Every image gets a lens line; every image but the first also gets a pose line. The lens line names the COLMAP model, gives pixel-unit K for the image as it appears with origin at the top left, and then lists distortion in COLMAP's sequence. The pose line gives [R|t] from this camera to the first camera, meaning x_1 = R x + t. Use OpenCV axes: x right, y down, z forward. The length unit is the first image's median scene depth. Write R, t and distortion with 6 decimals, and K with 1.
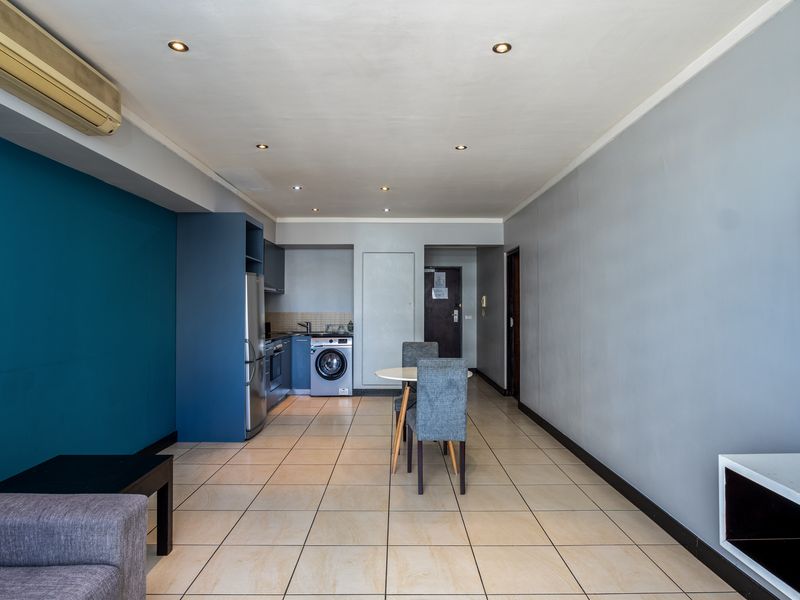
lens RADIAL K [[490.0, 0, 404.8], [0, 490.0, 296.0], [0, 0, 1]] dist [-0.013961, -0.000317]
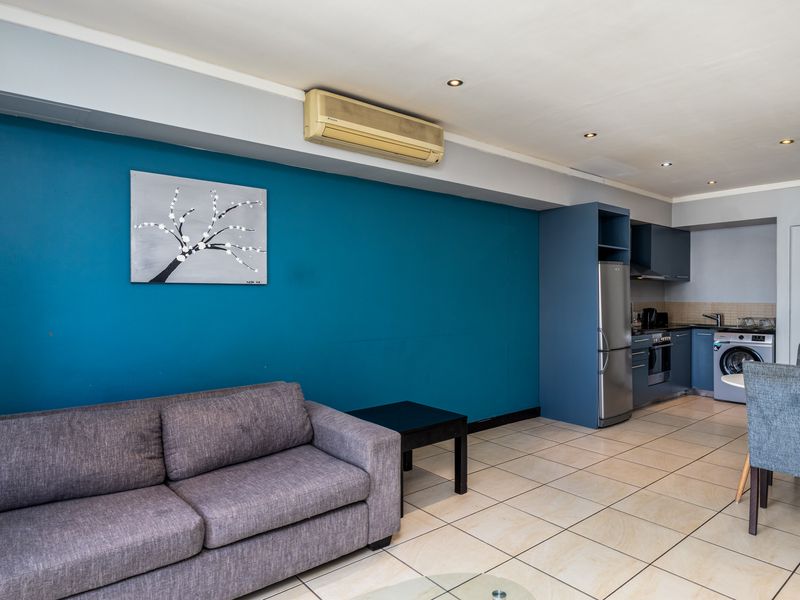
lens RADIAL K [[490.0, 0, 403.2], [0, 490.0, 296.9], [0, 0, 1]] dist [-0.013961, -0.000317]
pose [[0.621892, 0.002507, -0.783099, 0.214141], [0.015727, 0.999753, 0.015690, 0.002164], [0.782945, -0.022073, 0.621699, 0.062576]]
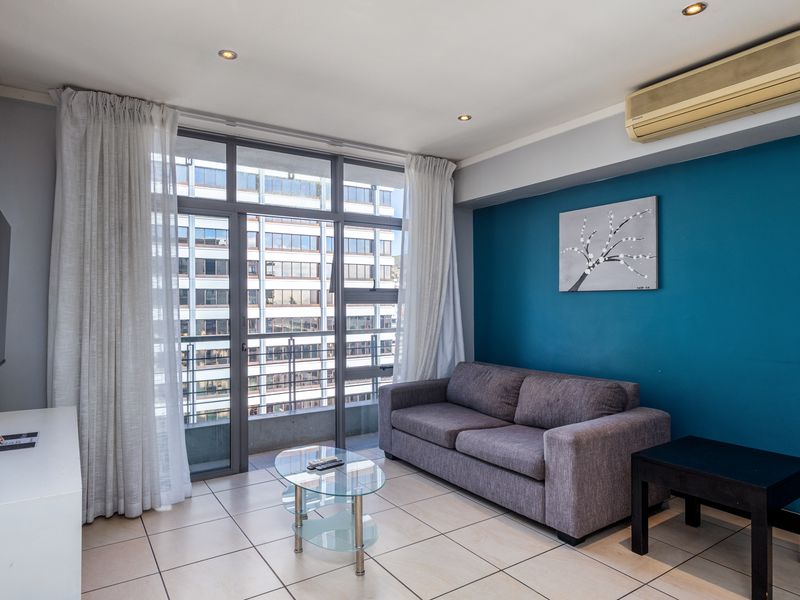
lens RADIAL K [[490.0, 0, 400.6], [0, 490.0, 300.4], [0, 0, 1]] dist [-0.013961, -0.000317]
pose [[-0.835223, 0.001616, -0.549909, 0.244409], [0.015279, 0.999678, -0.020269, 0.016968], [0.549699, -0.025331, -0.834978, 0.730330]]
